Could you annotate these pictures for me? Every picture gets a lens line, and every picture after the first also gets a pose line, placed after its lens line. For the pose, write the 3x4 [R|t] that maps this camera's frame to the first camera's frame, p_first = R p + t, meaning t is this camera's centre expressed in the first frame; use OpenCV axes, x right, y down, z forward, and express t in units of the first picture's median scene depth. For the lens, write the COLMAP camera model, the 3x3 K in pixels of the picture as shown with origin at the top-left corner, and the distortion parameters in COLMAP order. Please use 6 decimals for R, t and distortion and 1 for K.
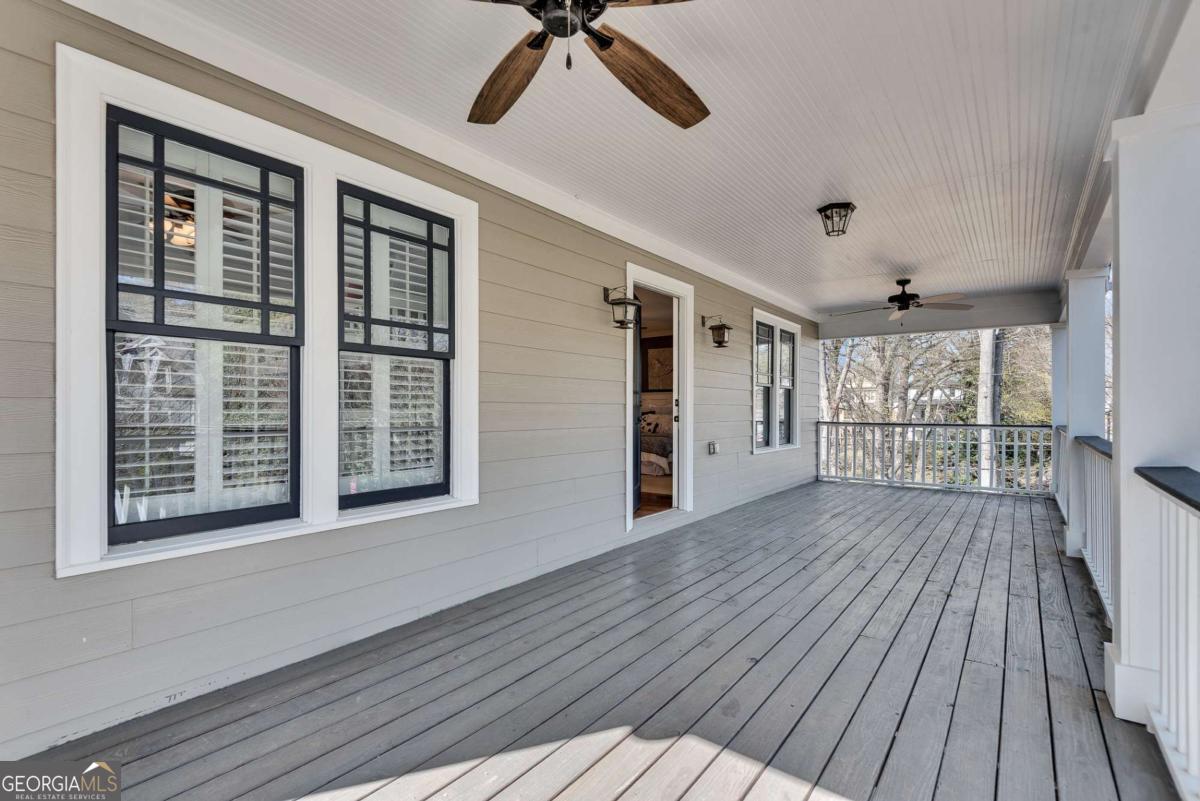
lens RADIAL K [[557.7, 0, 600.0], [0, 557.7, 400.5], [0, 0, 1]] dist [0.035553, -0.018483]
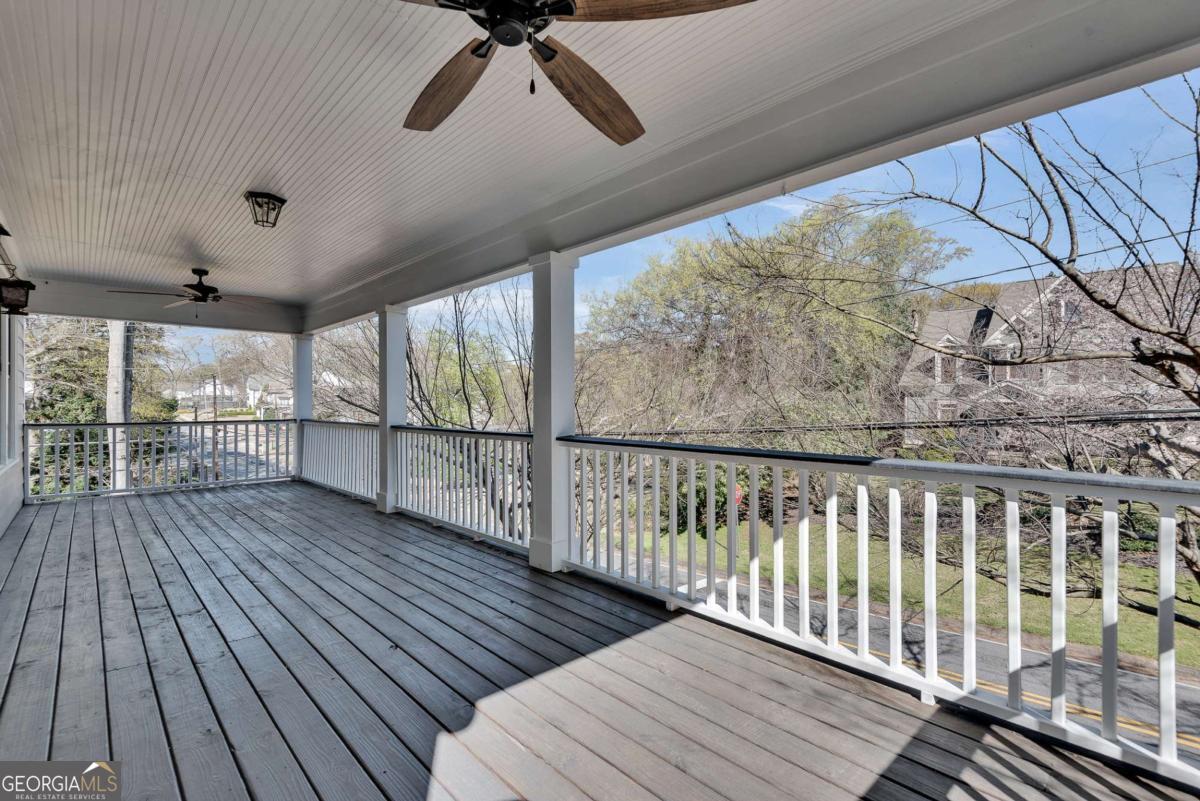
lens RADIAL K [[557.9, 0, 600.0], [0, 557.9, 400.5], [0, 0, 1]] dist [0.008580, -0.000751]
pose [[0.176147, 0.001073, 0.984363, -0.272054], [-0.008858, 0.999961, 0.000495, -0.001232], [-0.984324, -0.008806, 0.176149, 0.174881]]
